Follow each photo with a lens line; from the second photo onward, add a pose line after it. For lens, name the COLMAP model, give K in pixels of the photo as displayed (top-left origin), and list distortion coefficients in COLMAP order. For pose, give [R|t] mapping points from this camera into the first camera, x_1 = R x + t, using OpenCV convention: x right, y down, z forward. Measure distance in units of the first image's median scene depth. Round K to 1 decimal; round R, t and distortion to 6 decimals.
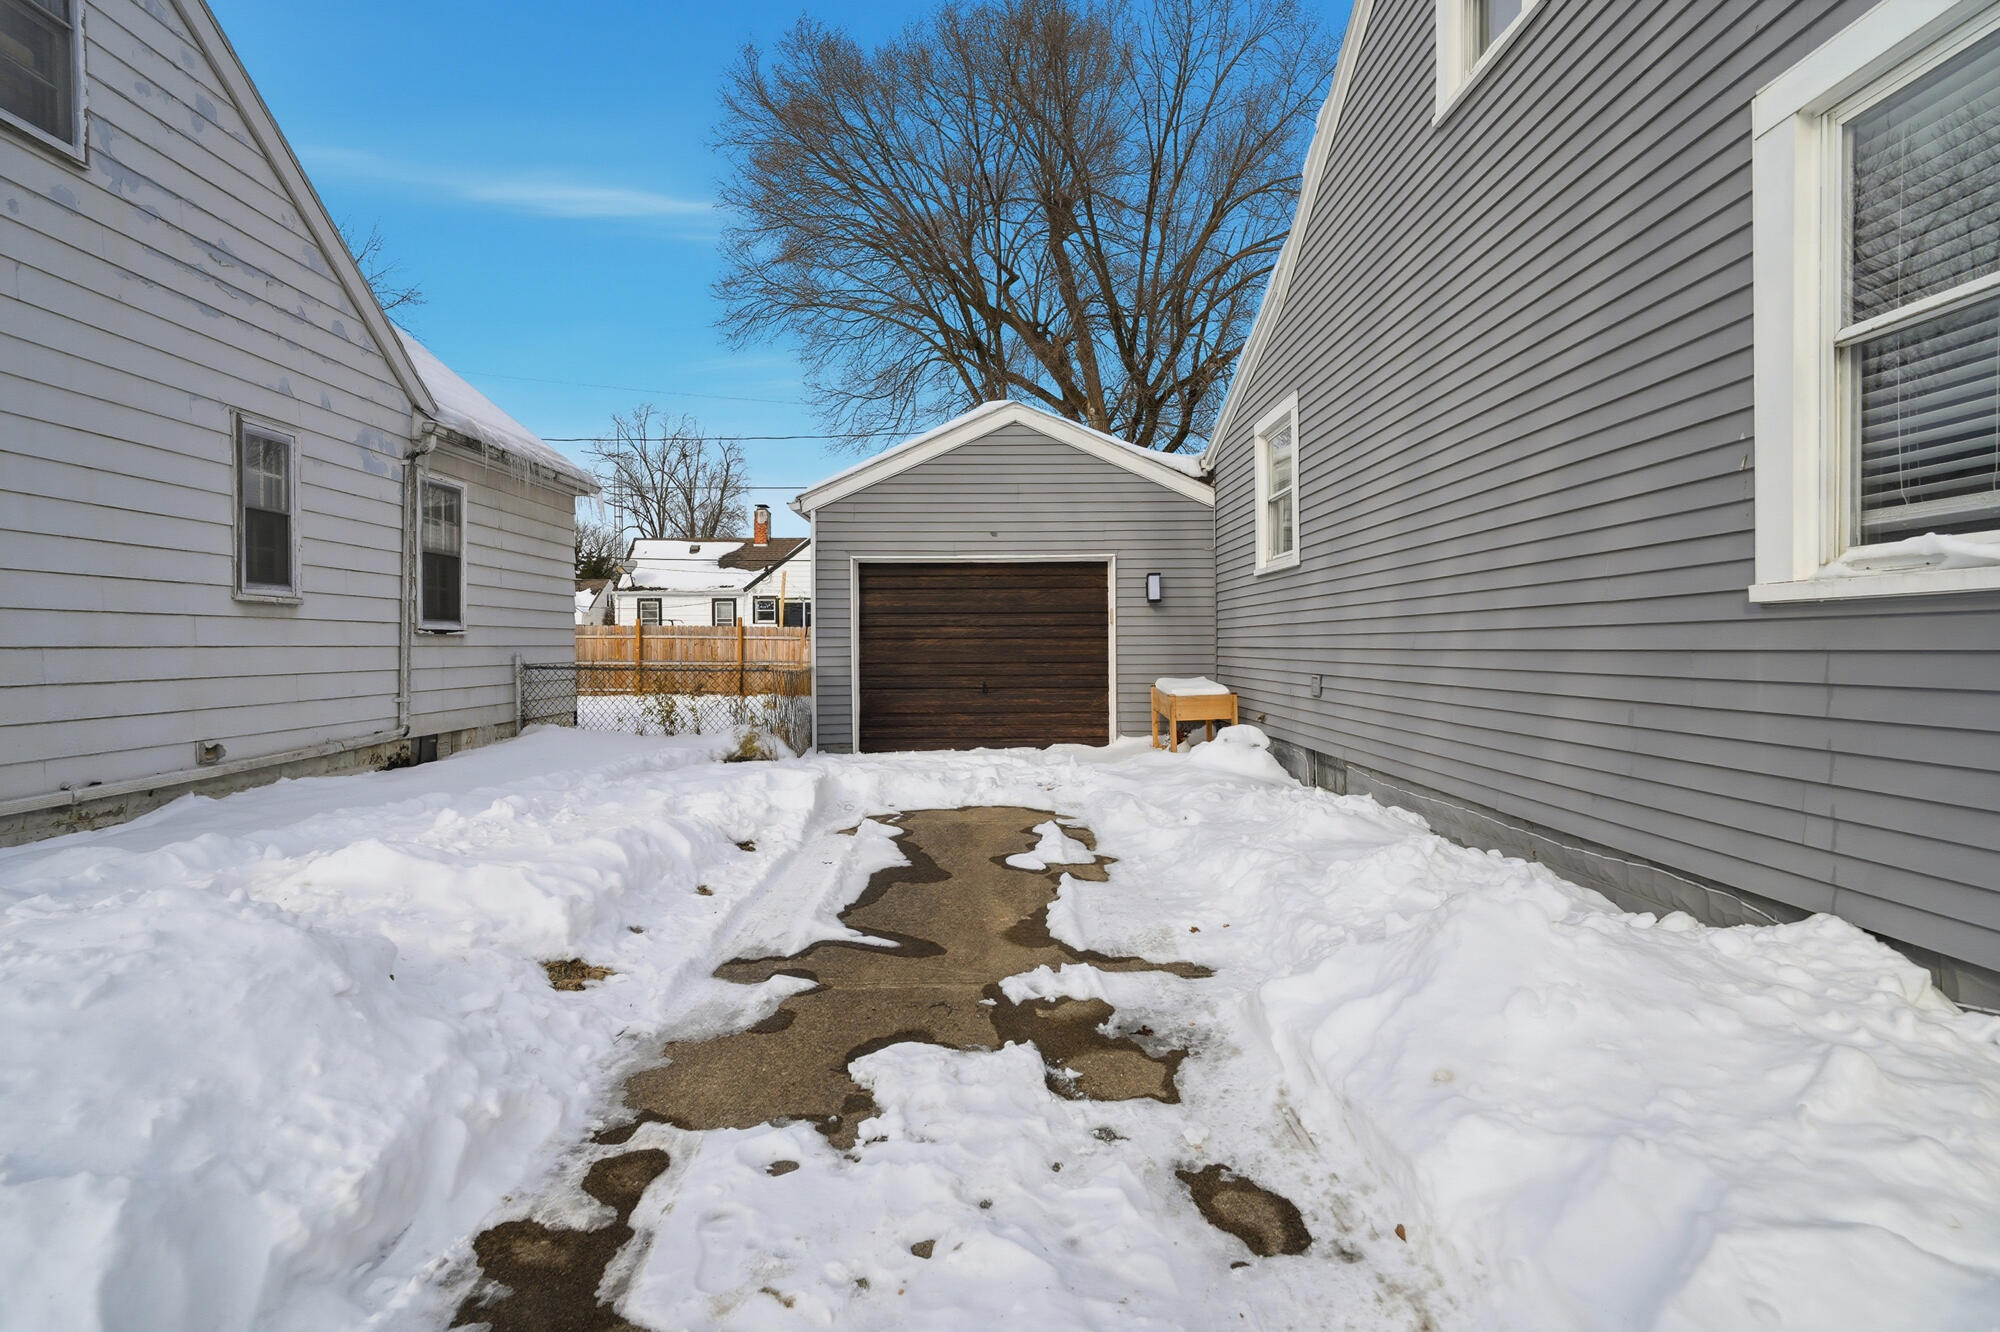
lens RADIAL K [[944.9, 0, 1000.0], [0, 944.9, 666.0], [0, 0, 1]] dist [-0.034123, 0.015605]
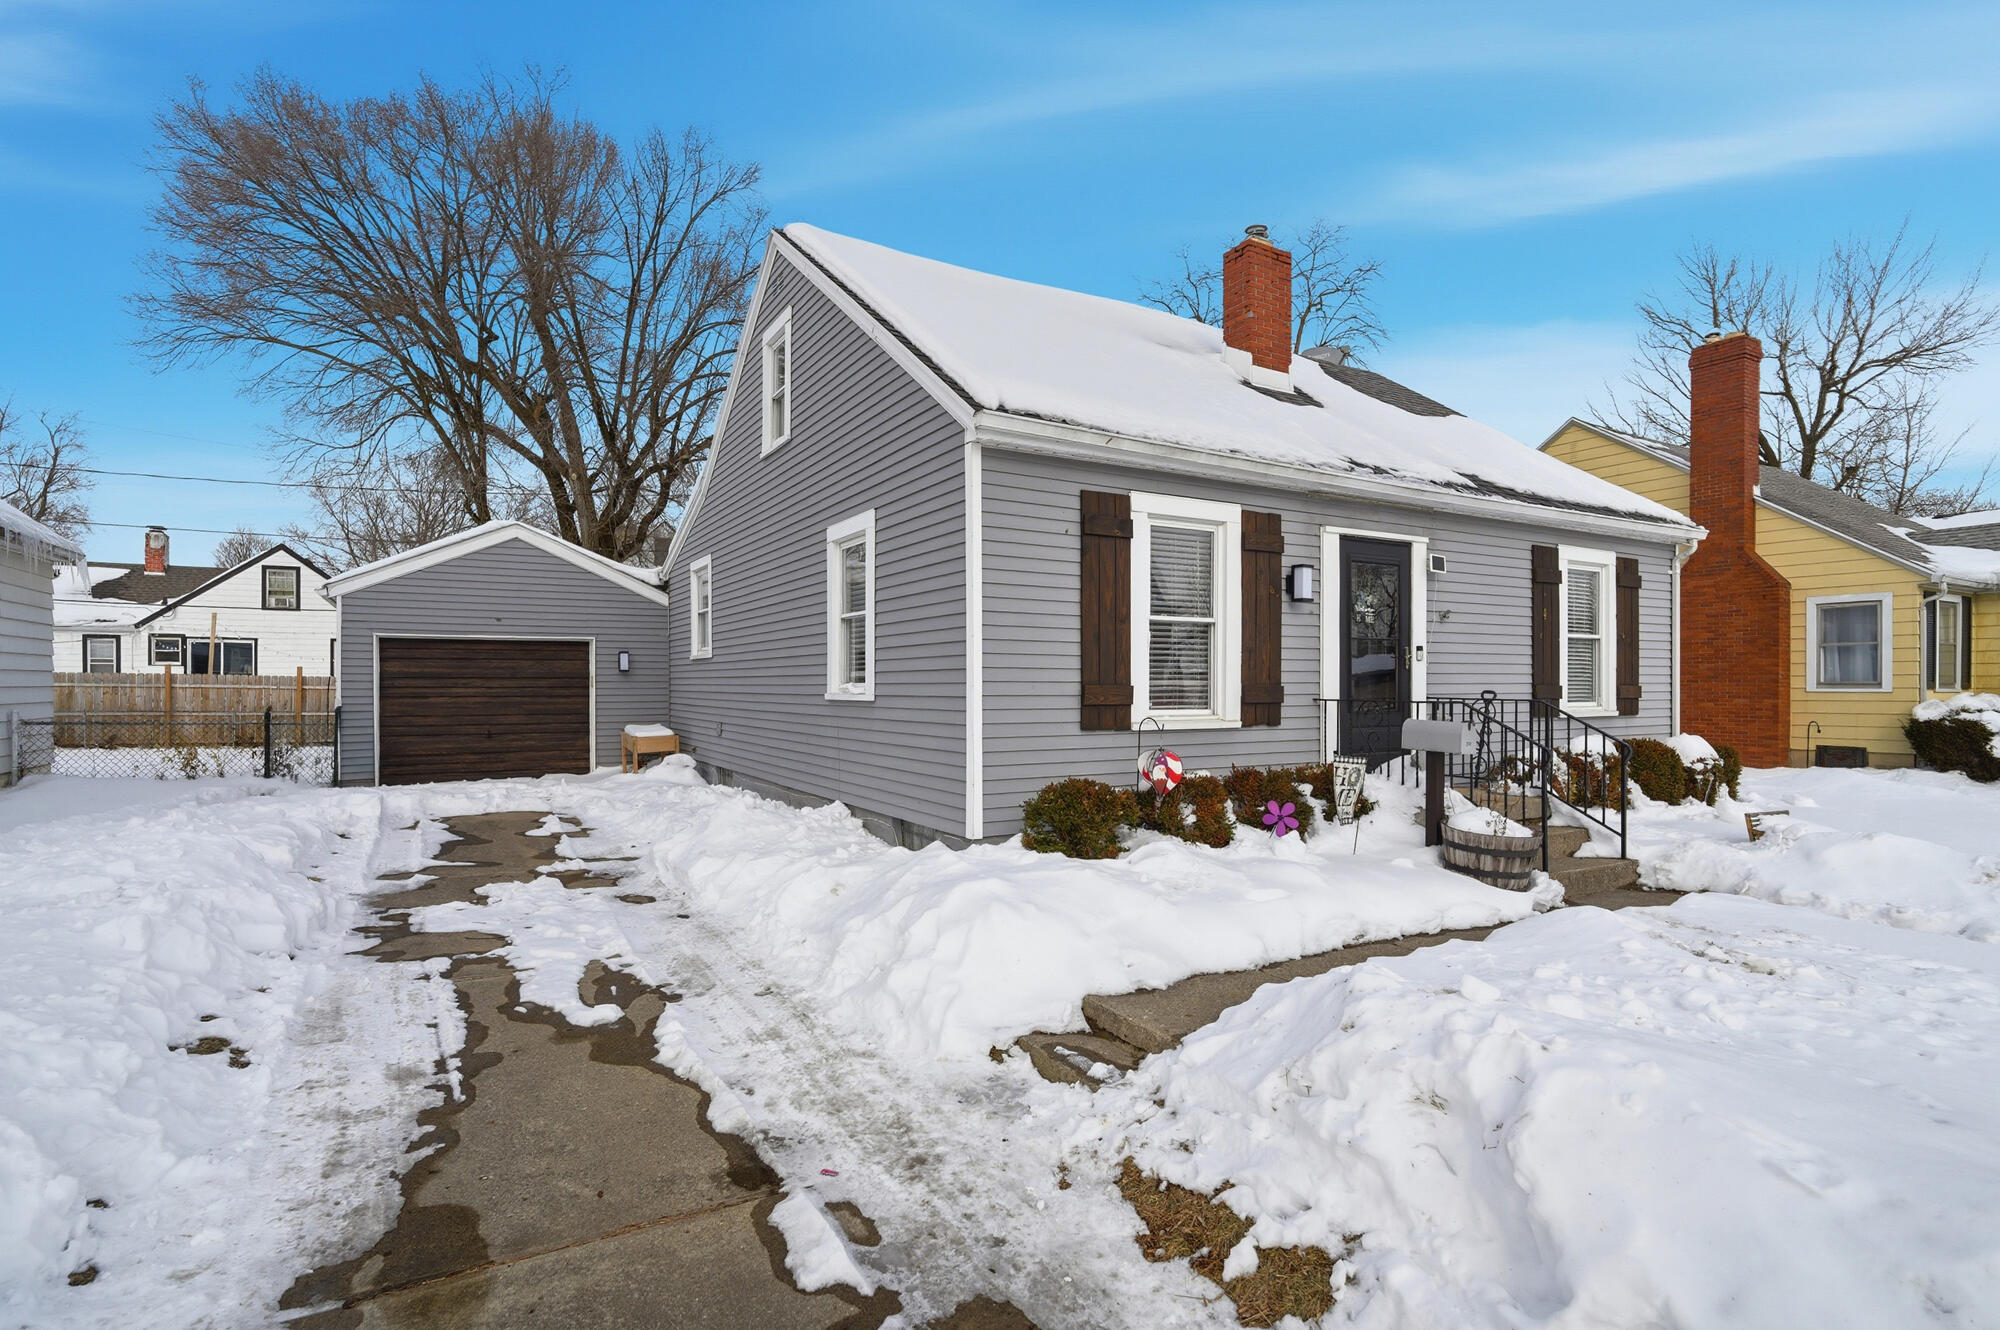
lens RADIAL K [[968.8, 0, 1002.9], [0, 968.8, 687.4], [0, 0, 1]] dist [-0.019358, 0.009491]
pose [[0.868191, 0.004470, 0.496210, -0.062305], [0.005775, 0.999801, -0.019111, -0.012250], [-0.496197, 0.019457, 0.867992, -0.538058]]
